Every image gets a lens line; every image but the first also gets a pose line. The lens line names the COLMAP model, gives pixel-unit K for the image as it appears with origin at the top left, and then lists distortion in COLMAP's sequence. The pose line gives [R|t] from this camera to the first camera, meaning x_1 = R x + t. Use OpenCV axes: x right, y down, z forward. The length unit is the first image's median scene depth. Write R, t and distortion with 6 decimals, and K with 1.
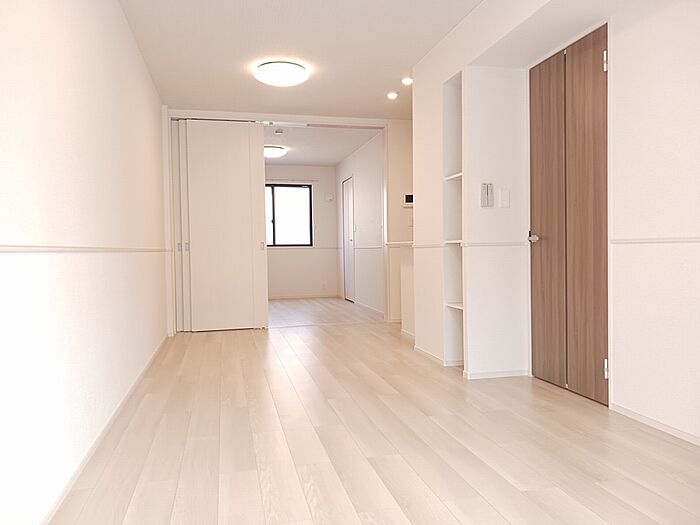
lens RADIAL K [[549.2, 0, 351.4], [0, 549.2, 263.2], [0, 0, 1]] dist [0.049814, 0.012775]
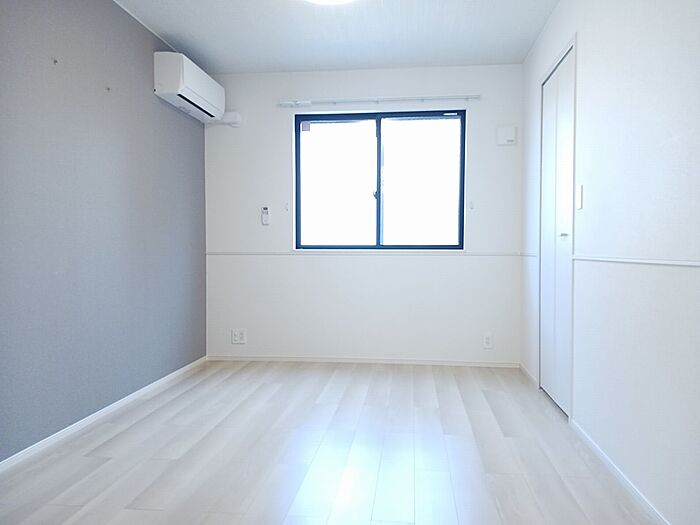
lens RADIAL K [[549.2, 0, 343.3], [0, 549.2, 263.6], [0, 0, 1]] dist [0.049814, 0.012775]
pose [[0.944221, 0.027778, -0.328140, -0.016138], [-0.027764, 0.999603, 0.004729, -0.019253], [0.328141, 0.004645, 0.944617, 0.552856]]
